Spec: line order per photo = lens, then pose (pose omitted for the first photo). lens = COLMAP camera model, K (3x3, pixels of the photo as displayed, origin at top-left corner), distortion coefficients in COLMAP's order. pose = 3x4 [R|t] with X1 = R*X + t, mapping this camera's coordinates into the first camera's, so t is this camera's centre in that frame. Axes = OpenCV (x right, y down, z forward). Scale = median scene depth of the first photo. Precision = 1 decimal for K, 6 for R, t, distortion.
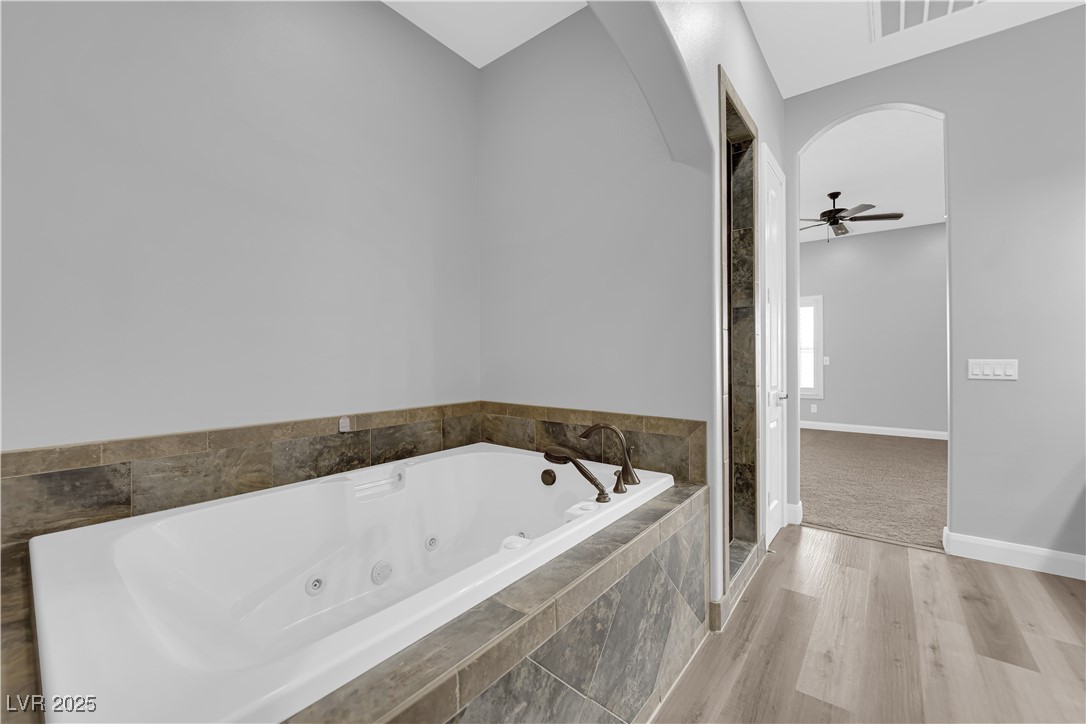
lens RADIAL K [[435.7, 0, 541.2], [0, 435.7, 362.5], [0, 0, 1]] dist [-0.011487, -0.002474]
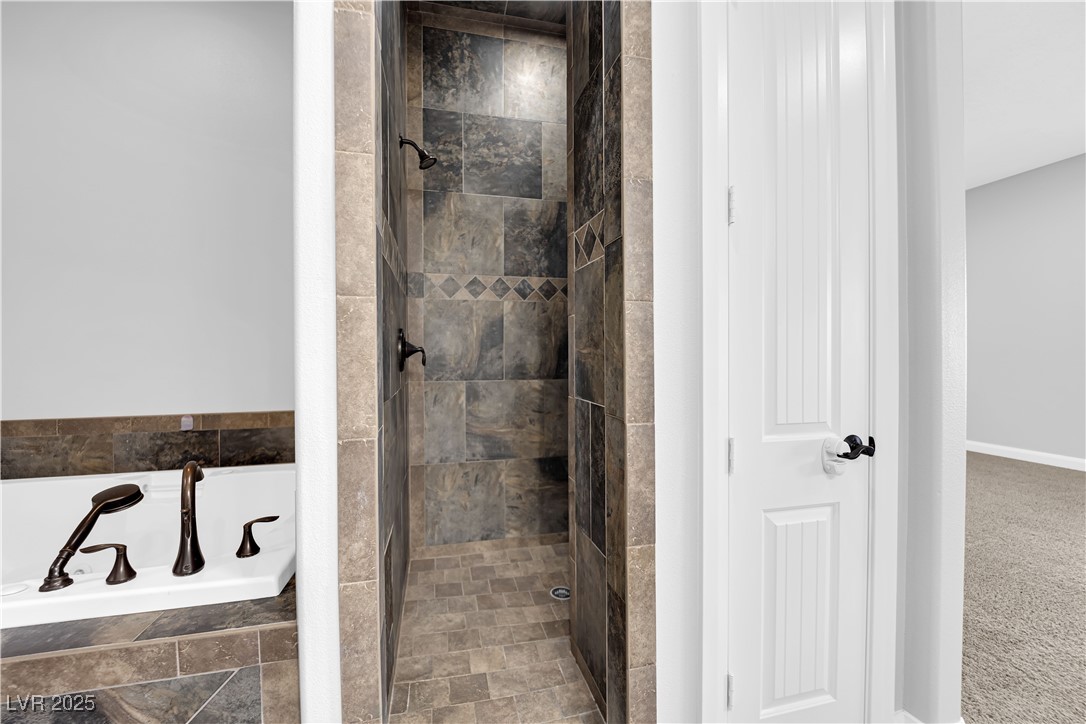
lens RADIAL K [[435.7, 0, 543.2], [0, 435.7, 360.7], [0, 0, 1]] dist [-0.011487, -0.002474]
pose [[0.791226, 0.011483, -0.611416, 0.860428], [-0.003717, 0.999896, 0.013969, -0.021167], [0.611513, -0.008780, 0.791186, 0.747943]]
